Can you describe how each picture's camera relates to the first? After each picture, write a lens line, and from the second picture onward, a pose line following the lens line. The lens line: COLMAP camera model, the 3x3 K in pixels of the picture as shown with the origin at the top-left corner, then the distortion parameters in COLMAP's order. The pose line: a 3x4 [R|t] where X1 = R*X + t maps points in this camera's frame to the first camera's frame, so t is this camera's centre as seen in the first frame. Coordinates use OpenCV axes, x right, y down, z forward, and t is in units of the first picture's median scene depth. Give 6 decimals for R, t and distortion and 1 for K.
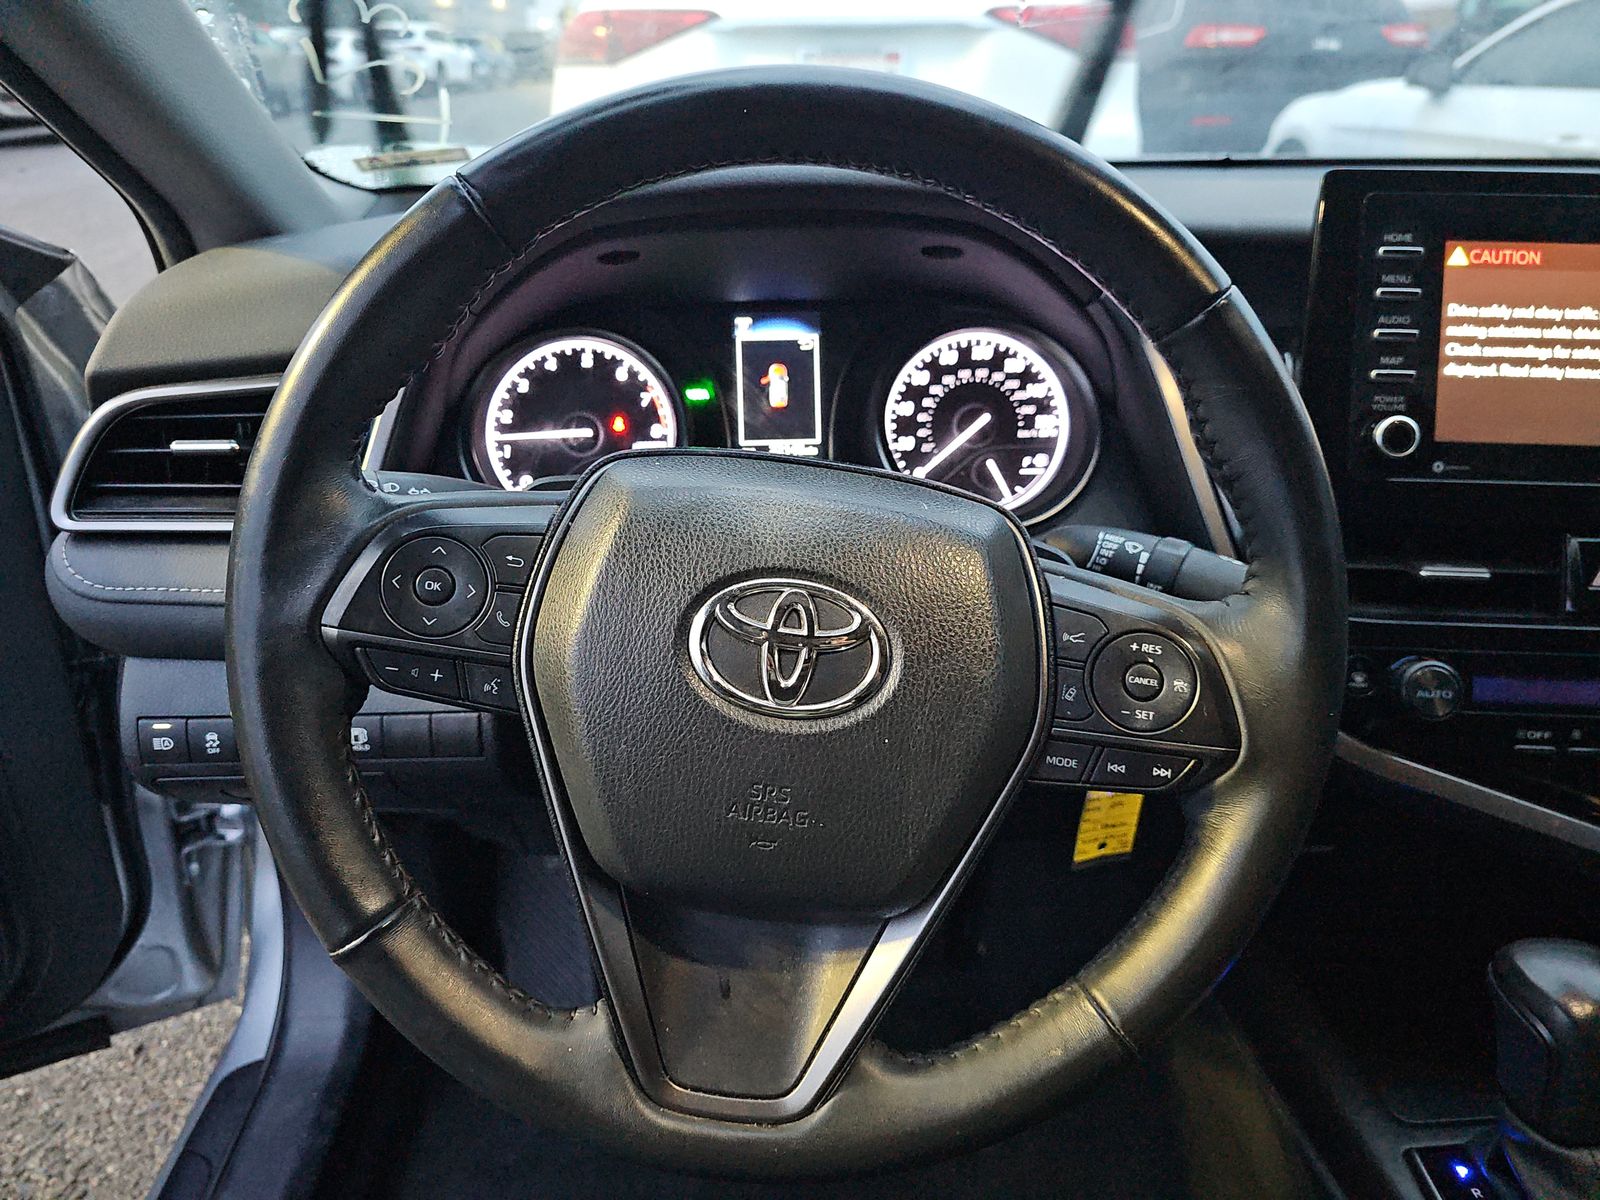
lens RADIAL K [[1148.1, 0, 794.9], [0, 1148.1, 542.3], [0, 0, 1]] dist [0.061491, -0.073684]
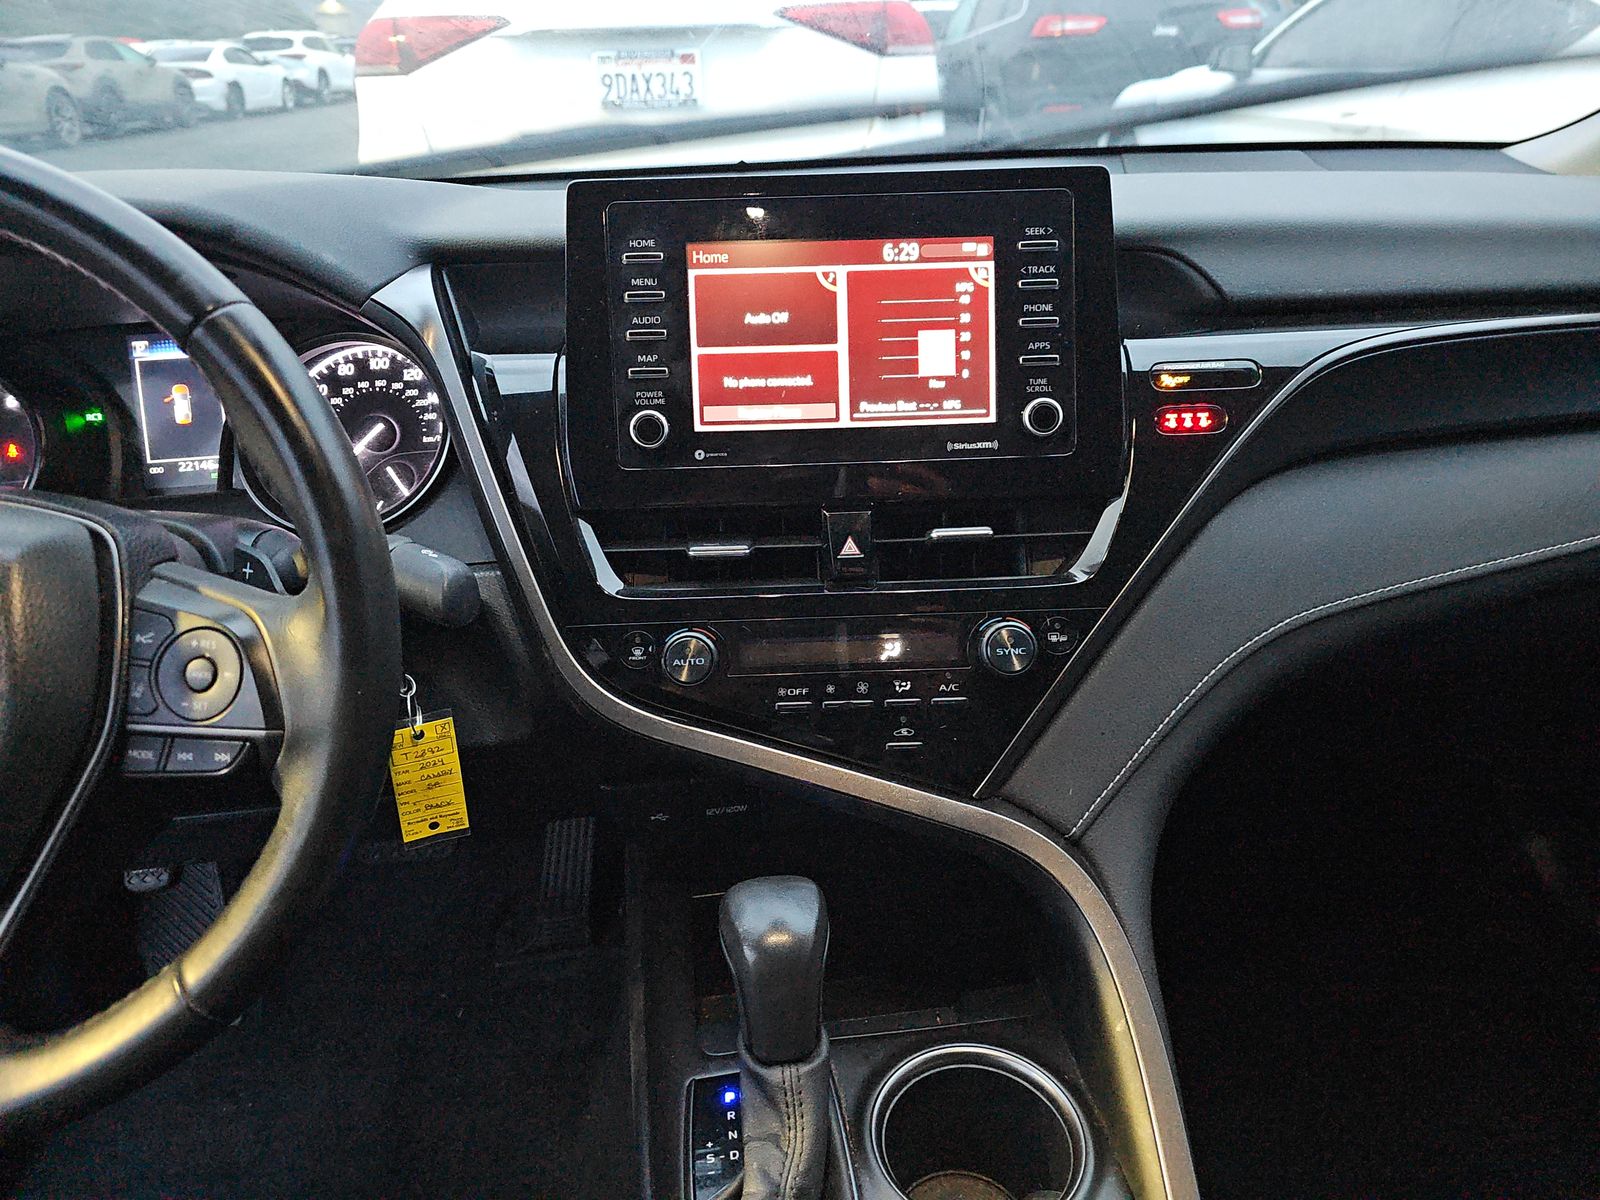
lens RADIAL K [[1148.1, 0, 794.9], [0, 1148.1, 542.3], [0, 0, 1]] dist [0.061491, -0.073684]
pose [[0.995231, -0.060409, 0.076592, 0.447001], [0.060231, 0.998174, 0.004644, 0.014594], [-0.076733, -0.000009, 0.997052, -0.073025]]
